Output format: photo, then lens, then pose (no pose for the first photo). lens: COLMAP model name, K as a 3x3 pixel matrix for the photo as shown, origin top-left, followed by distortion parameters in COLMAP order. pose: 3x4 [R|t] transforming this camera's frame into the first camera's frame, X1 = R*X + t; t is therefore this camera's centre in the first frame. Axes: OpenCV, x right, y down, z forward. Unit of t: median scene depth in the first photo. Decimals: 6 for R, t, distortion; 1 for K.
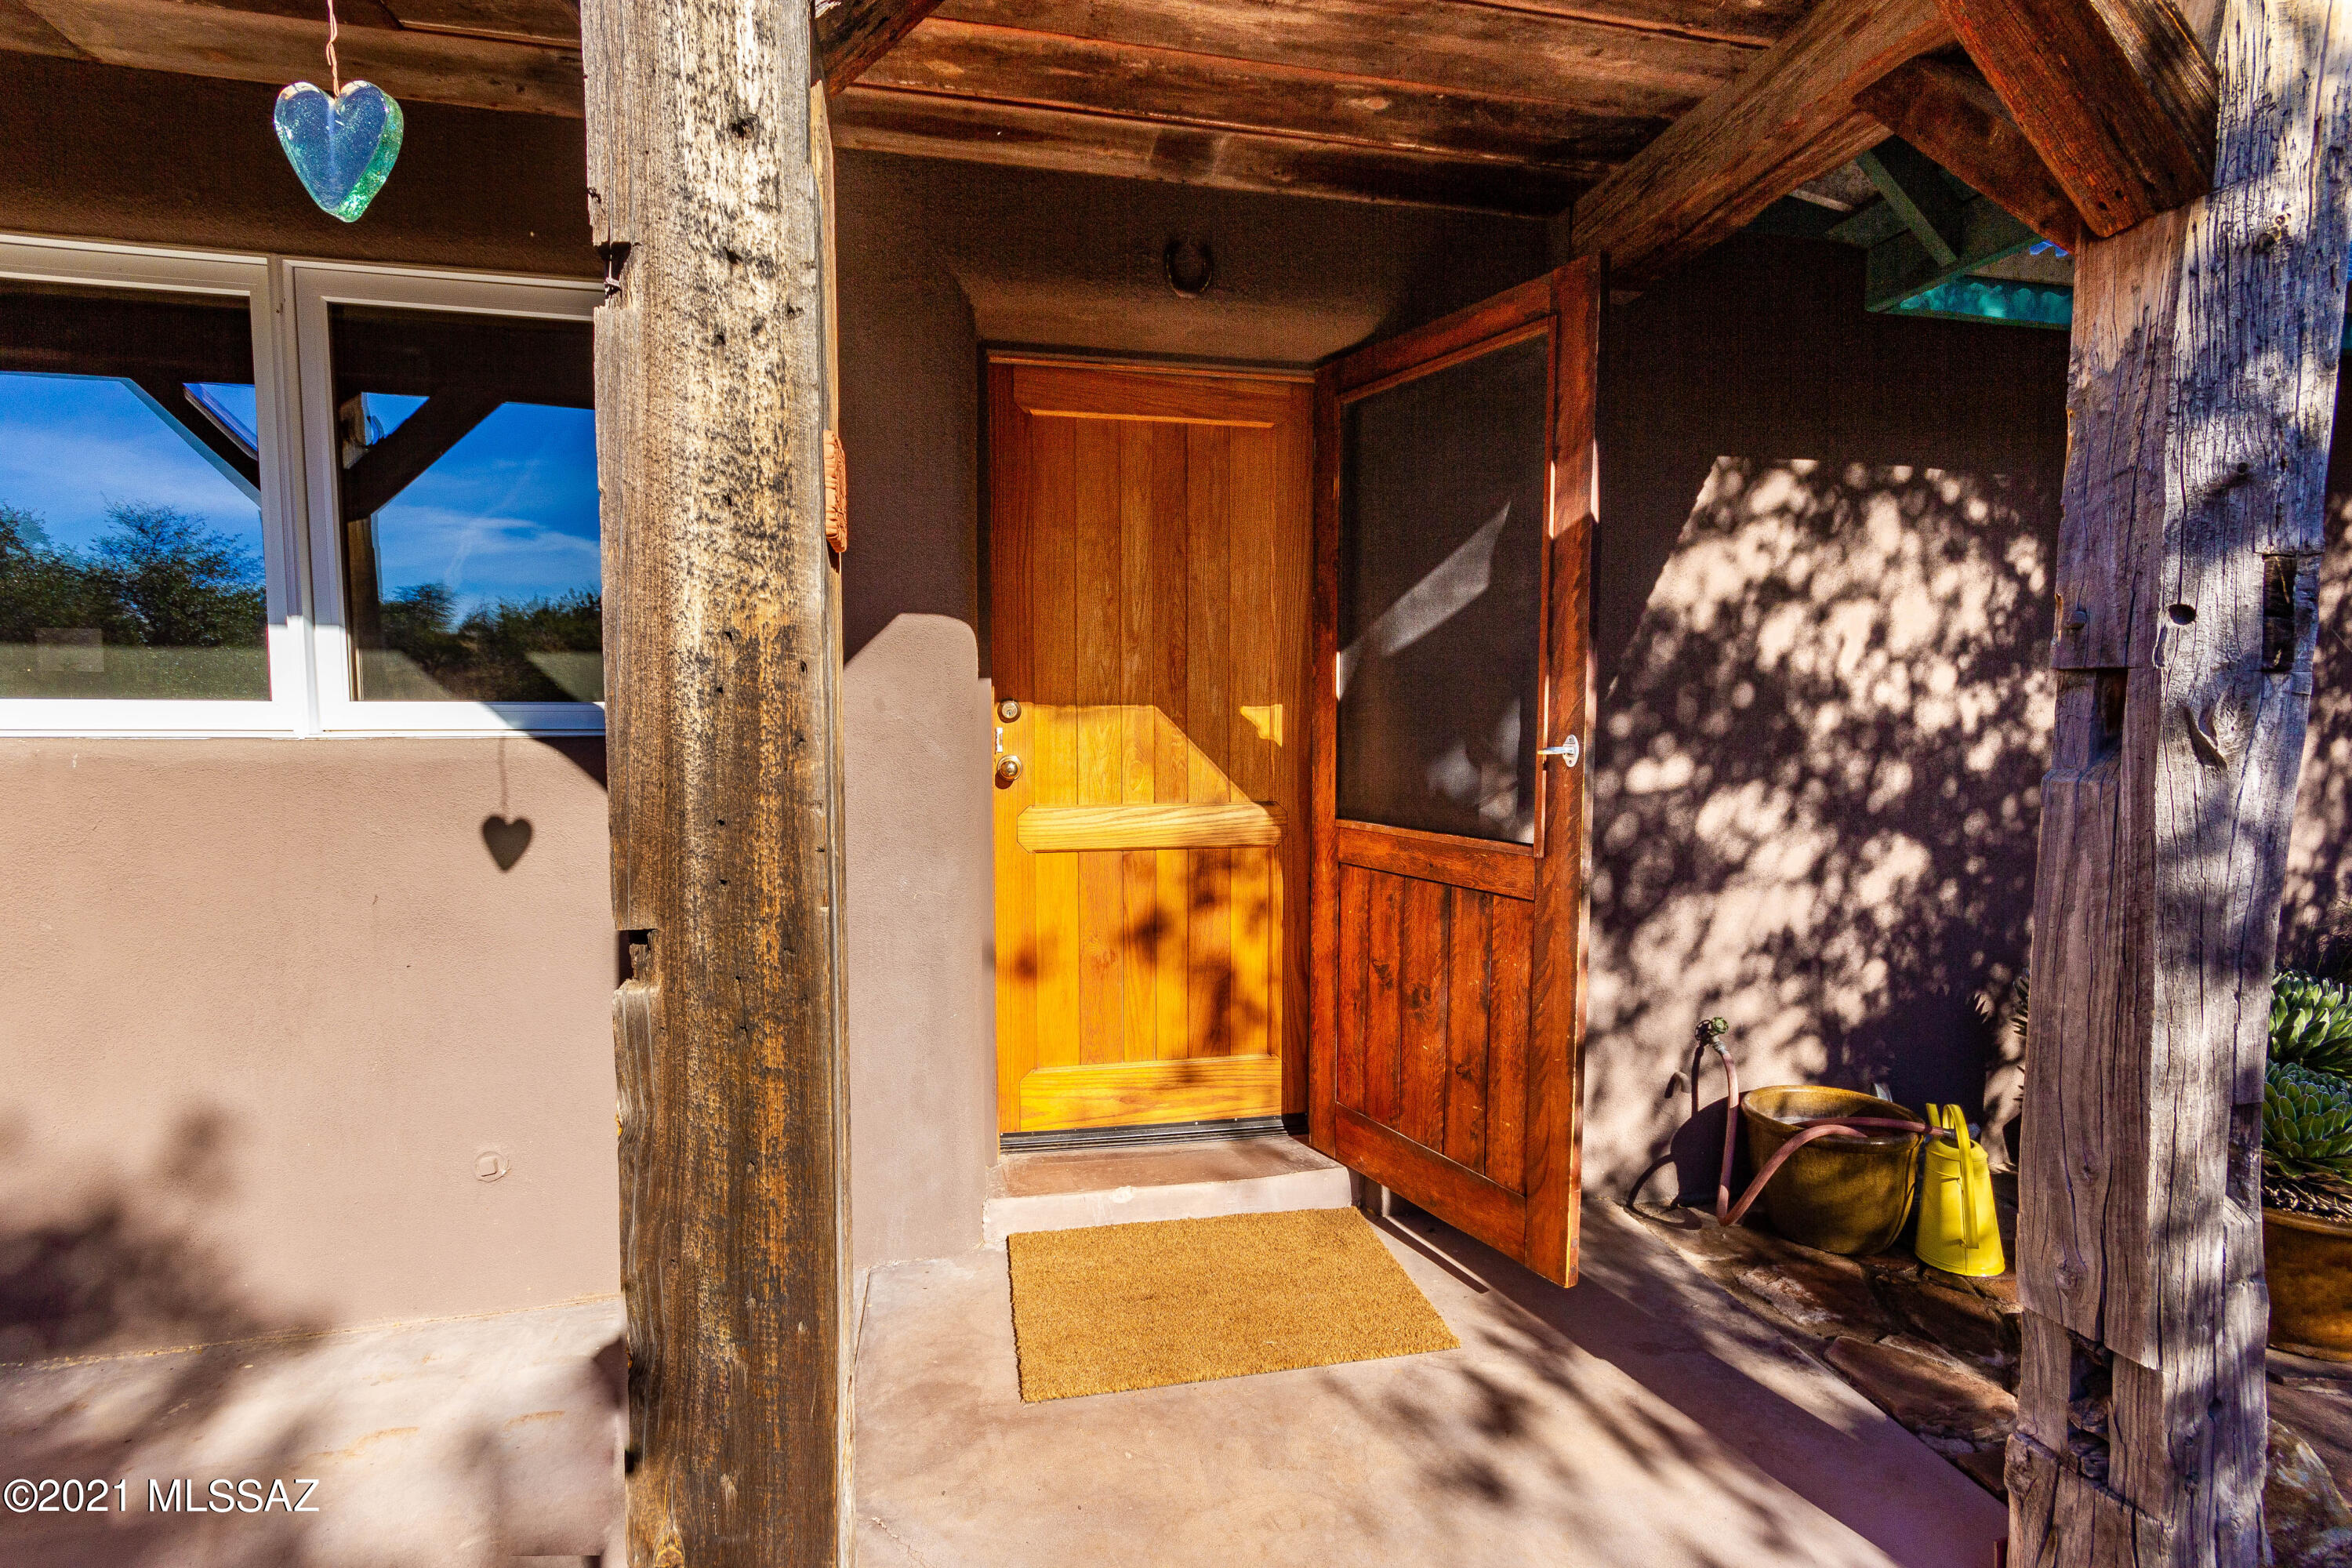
lens RADIAL K [[1102.4, 0, 1190.4], [0, 1102.4, 782.0], [0, 0, 1]] dist [0.002362, -0.000823]
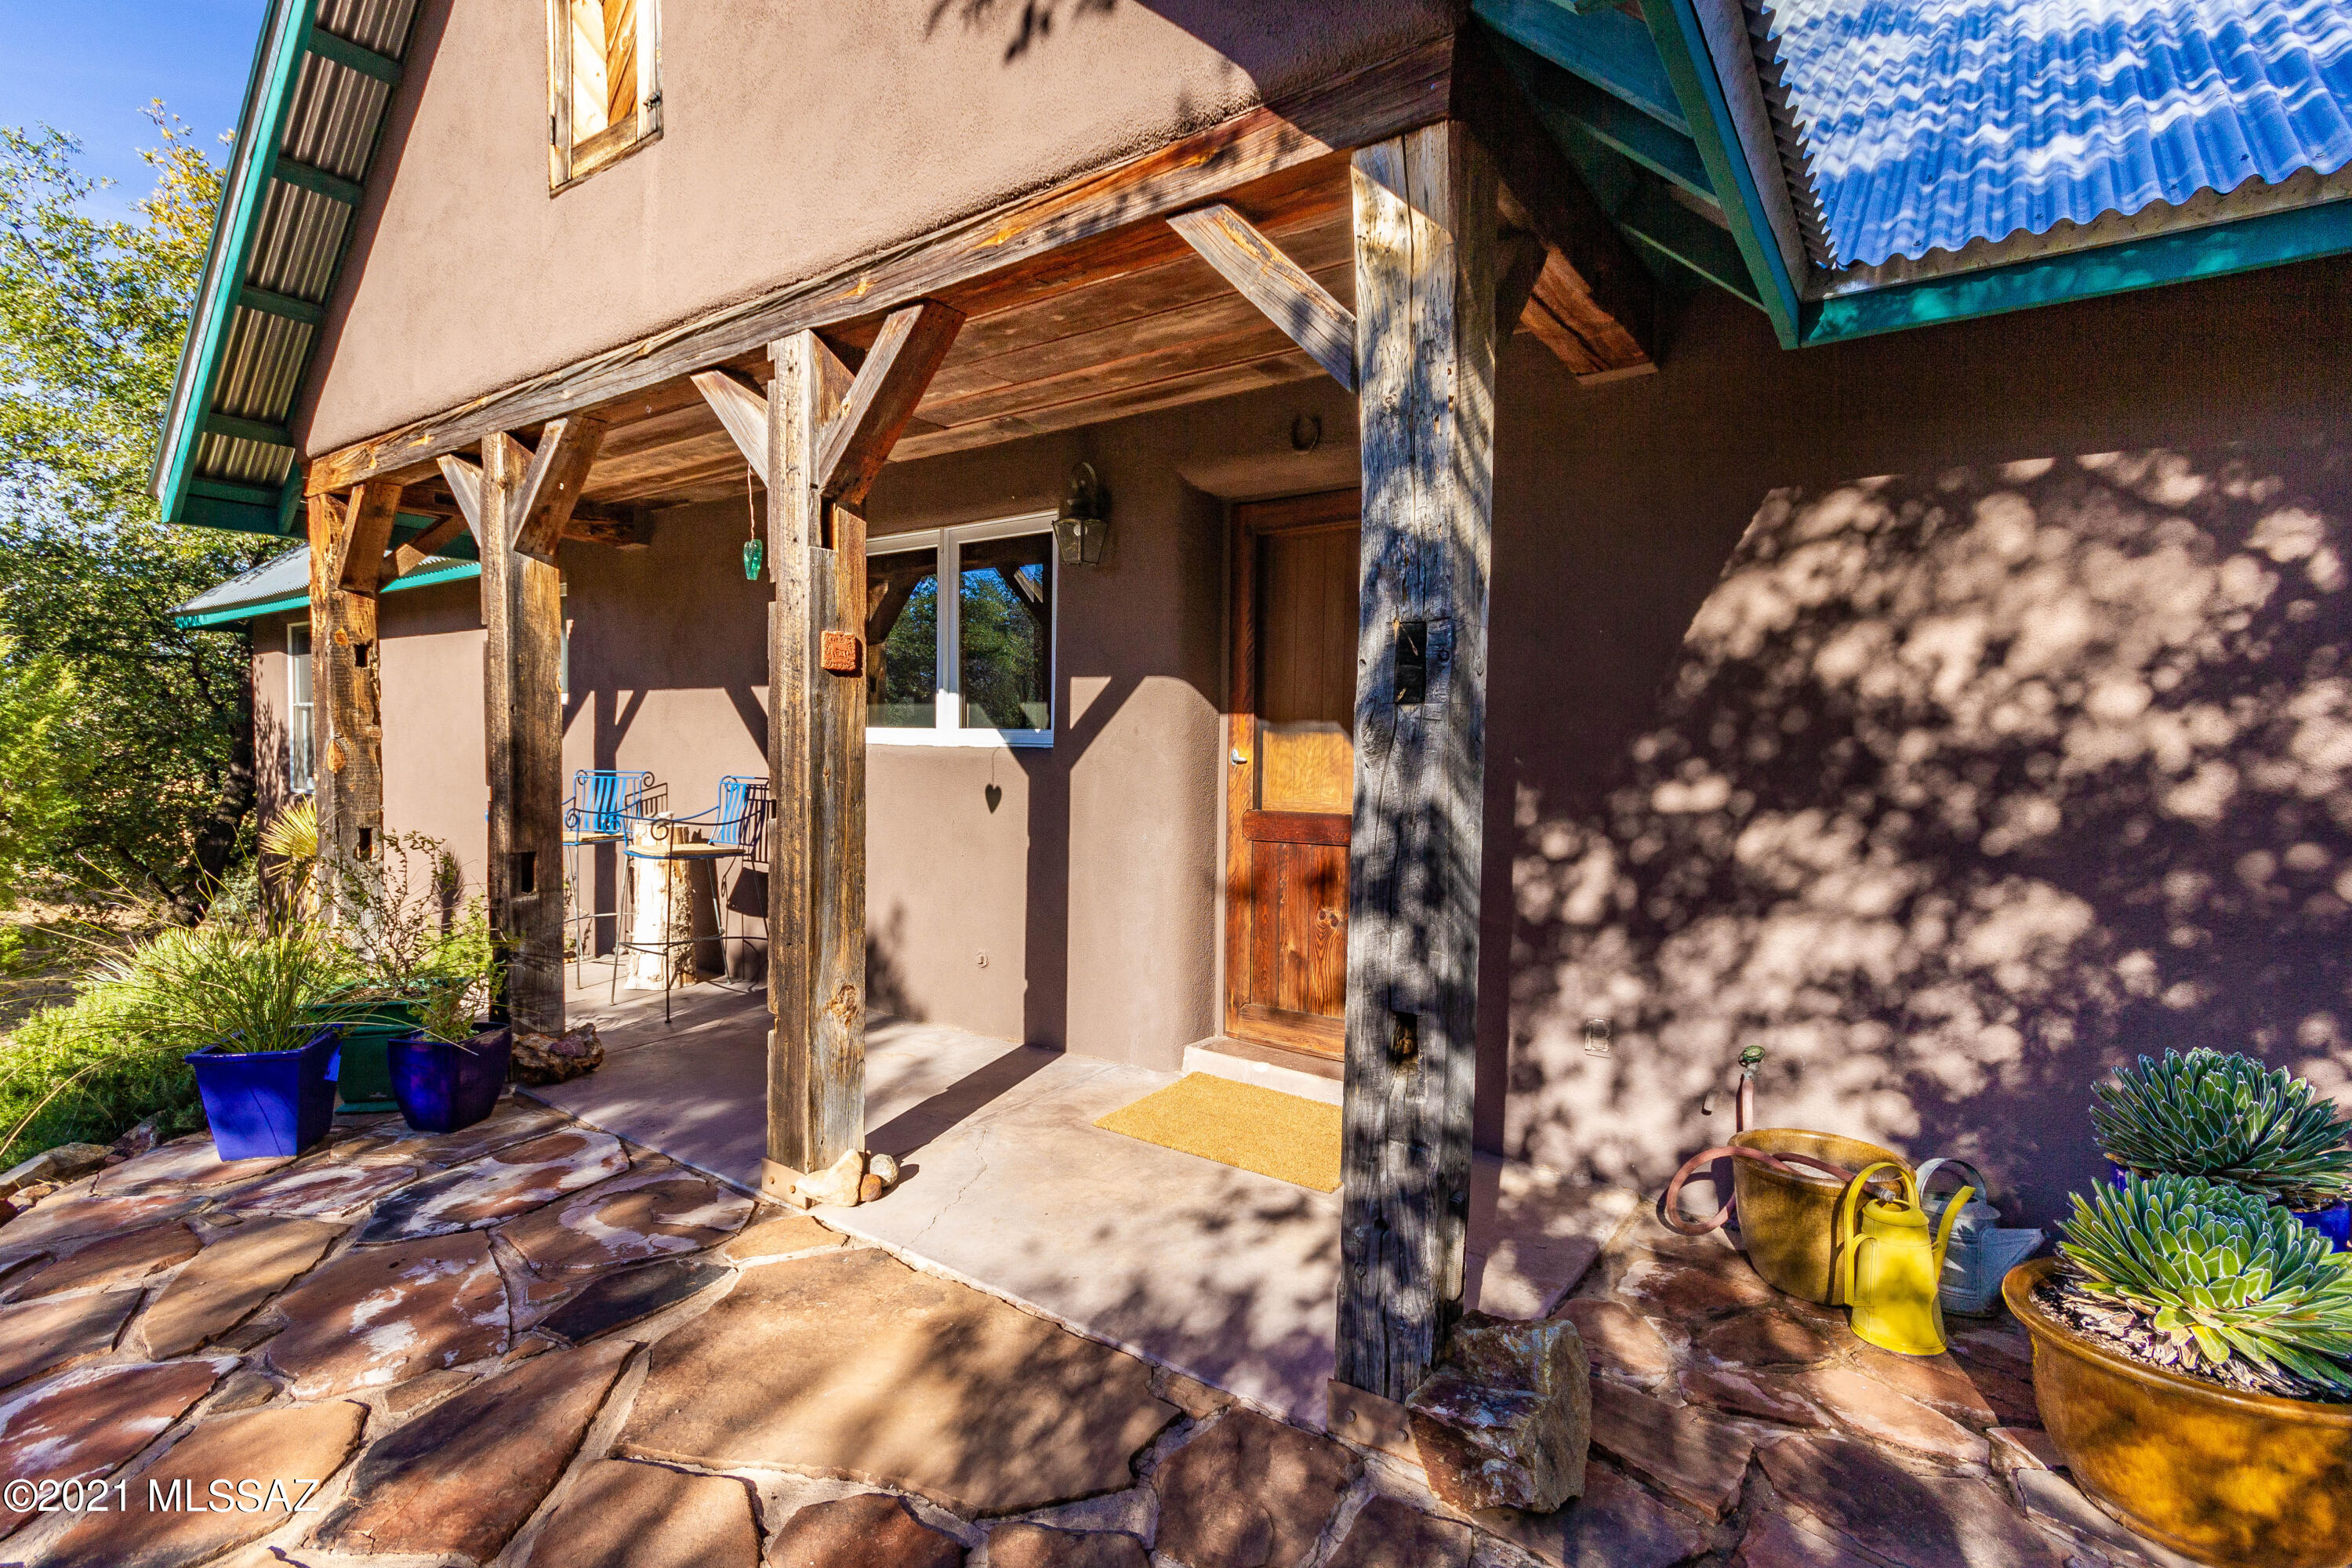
lens RADIAL K [[1102.4, 0, 1190.4], [0, 1102.4, 782.0], [0, 0, 1]] dist [0.002362, -0.000823]
pose [[0.663779, 0.032537, -0.747220, 0.872823], [-0.064850, 0.997795, -0.014160, 0.024575], [0.745112, 0.057857, 0.664426, -0.059142]]
